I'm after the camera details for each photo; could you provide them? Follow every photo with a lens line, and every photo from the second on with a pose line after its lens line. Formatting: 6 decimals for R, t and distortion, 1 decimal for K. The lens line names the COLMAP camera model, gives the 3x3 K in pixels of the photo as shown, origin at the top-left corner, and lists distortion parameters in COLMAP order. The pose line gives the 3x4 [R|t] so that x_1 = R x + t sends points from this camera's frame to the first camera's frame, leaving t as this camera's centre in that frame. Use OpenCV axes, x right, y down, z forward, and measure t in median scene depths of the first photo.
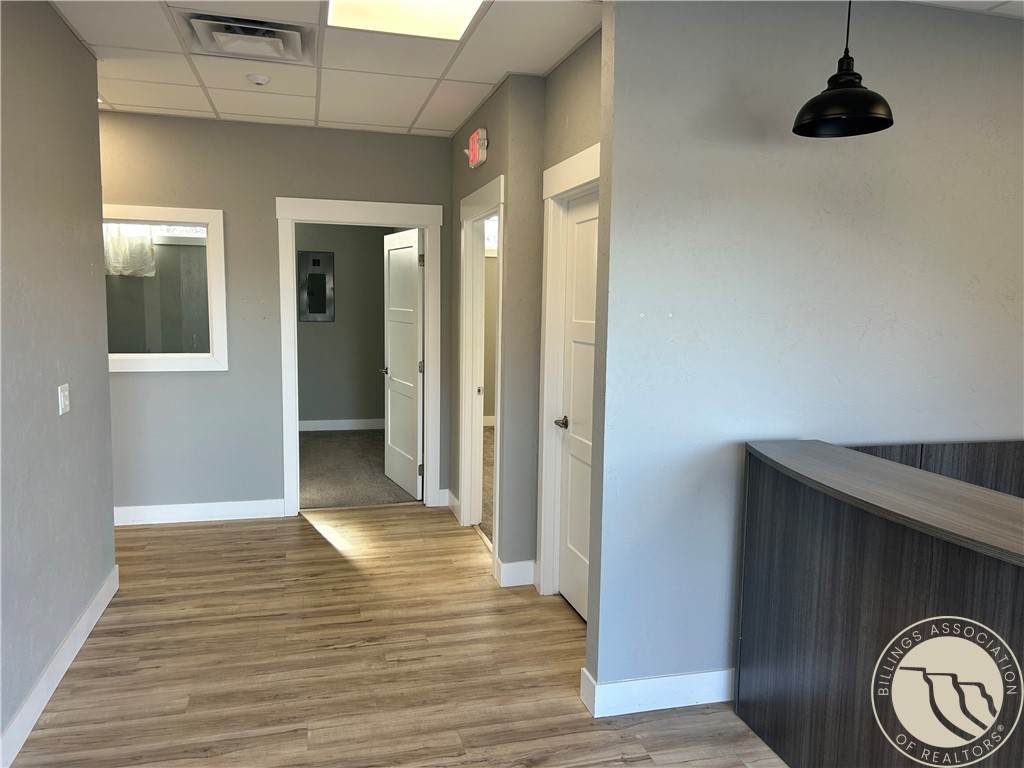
lens RADIAL K [[767.6, 0, 506.0], [0, 767.6, 387.0], [0, 0, 1]] dist [0.038872, -0.049678]
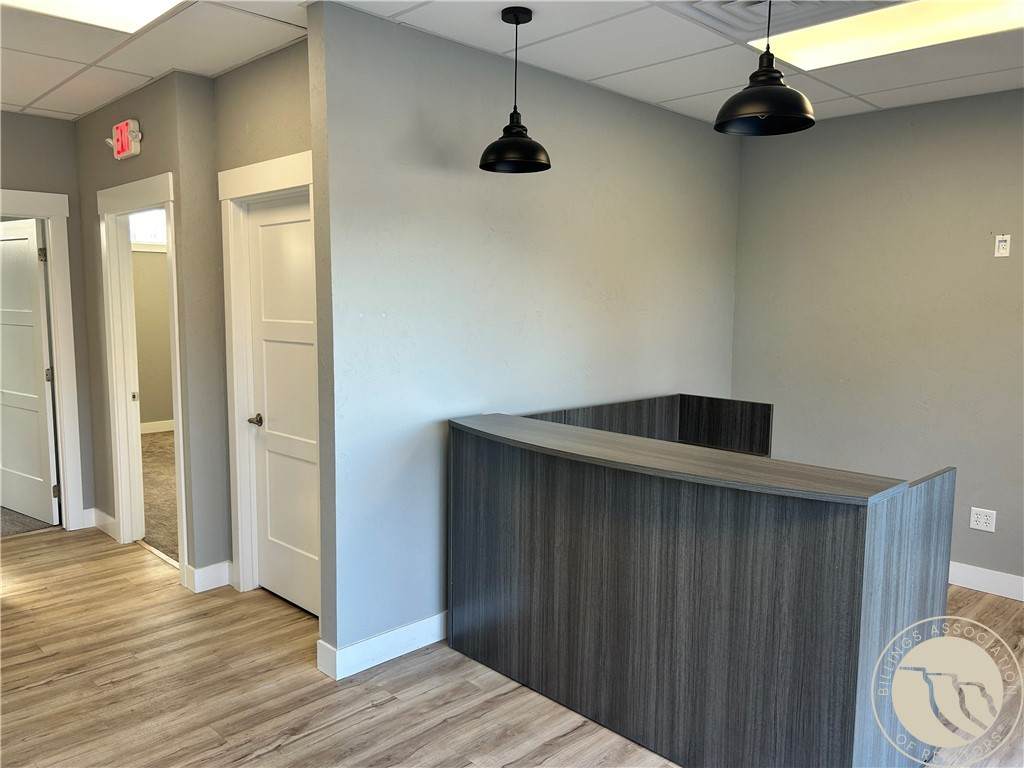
lens RADIAL K [[767.6, 0, 514.6], [0, 767.6, 384.9], [0, 0, 1]] dist [0.038872, -0.049678]
pose [[0.865935, -0.062349, 0.496255, -0.173772], [0.060790, 0.997964, 0.019307, 0.001054], [-0.496449, 0.013448, 0.867962, -0.082874]]
